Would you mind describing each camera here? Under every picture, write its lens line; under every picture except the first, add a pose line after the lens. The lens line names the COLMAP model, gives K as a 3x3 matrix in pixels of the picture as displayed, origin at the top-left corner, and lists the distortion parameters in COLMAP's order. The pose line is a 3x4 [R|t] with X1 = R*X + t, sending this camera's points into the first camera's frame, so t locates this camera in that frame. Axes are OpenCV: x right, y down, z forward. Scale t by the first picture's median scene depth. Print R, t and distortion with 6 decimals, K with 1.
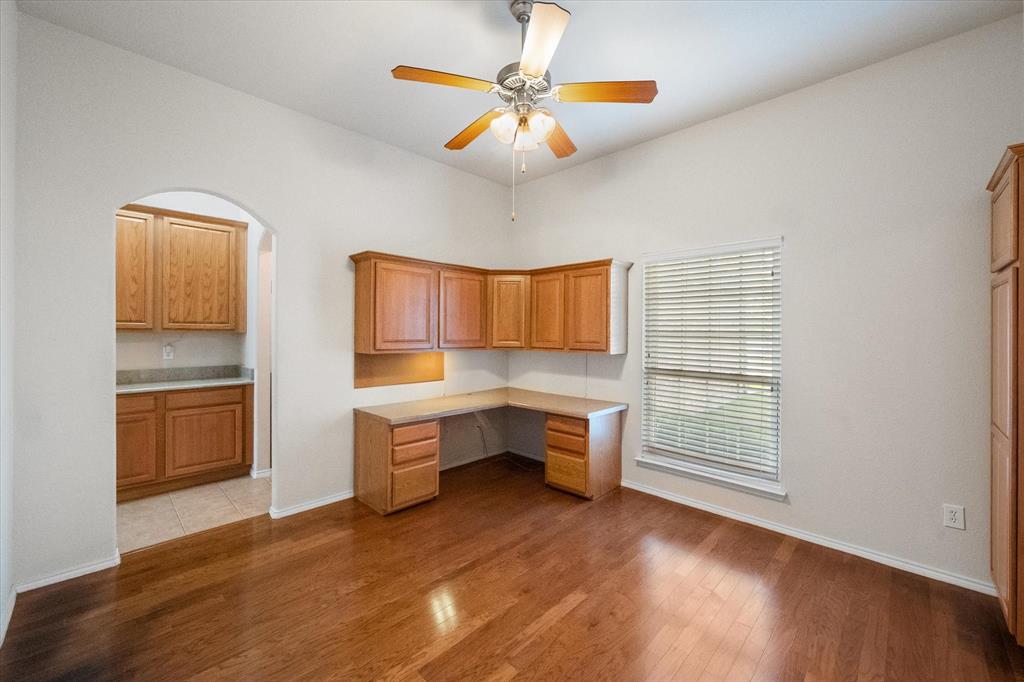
lens RADIAL K [[390.4, 0, 513.4], [0, 390.4, 330.8], [0, 0, 1]] dist [0.000705, 0.000073]
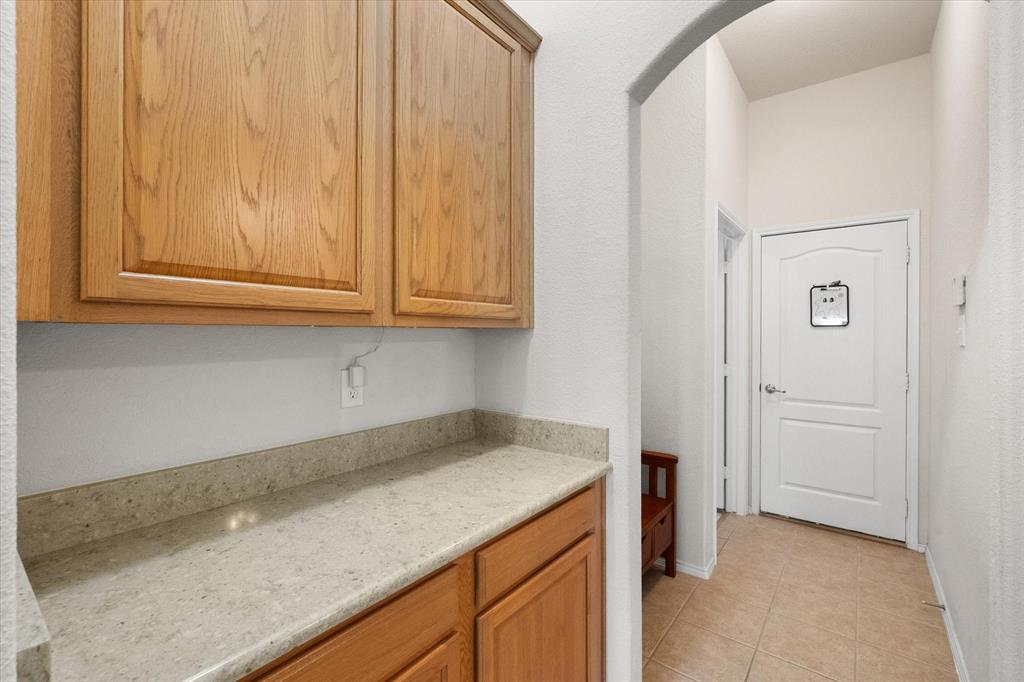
lens RADIAL K [[417.0, 0, 510.8], [0, 417.0, 332.5], [0, 0, 1]] dist [-0.000526, -0.000044]
pose [[0.995634, -0.006676, 0.093106, -0.795547], [0.006733, 0.999977, -0.000298, 0.009685], [-0.093101, 0.000924, 0.995656, 0.636932]]
